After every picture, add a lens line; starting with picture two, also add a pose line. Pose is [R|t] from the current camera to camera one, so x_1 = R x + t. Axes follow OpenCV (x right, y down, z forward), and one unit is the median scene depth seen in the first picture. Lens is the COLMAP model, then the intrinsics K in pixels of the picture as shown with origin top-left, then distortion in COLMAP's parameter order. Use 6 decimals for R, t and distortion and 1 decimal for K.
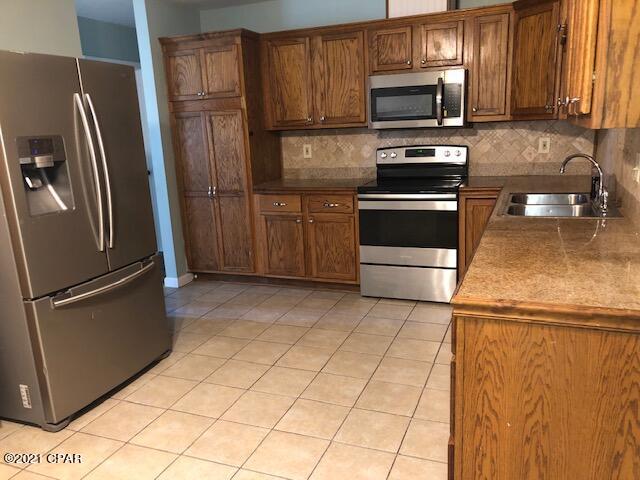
lens RADIAL K [[522.5, 0, 316.5], [0, 522.5, 241.4], [0, 0, 1]] dist [0.071993, -0.077035]
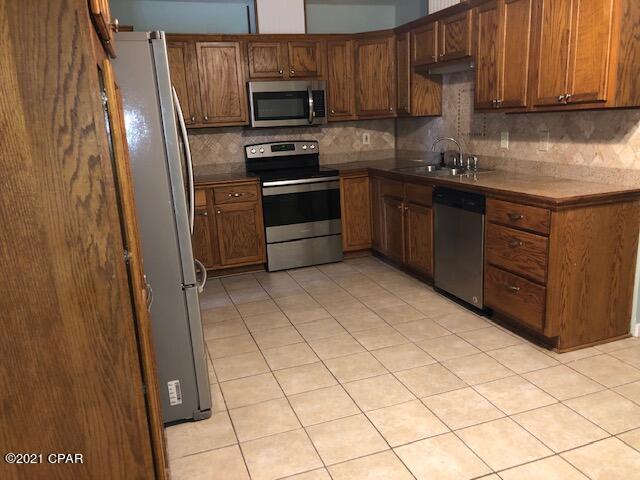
lens RADIAL K [[522.5, 0, 316.5], [0, 522.5, 241.4], [0, 0, 1]] dist [0.071993, -0.077035]
pose [[0.753554, -0.143863, 0.641452, -0.582467], [0.163579, 0.986104, 0.028994, 0.022761], [-0.636709, 0.083080, 0.766615, 0.051510]]
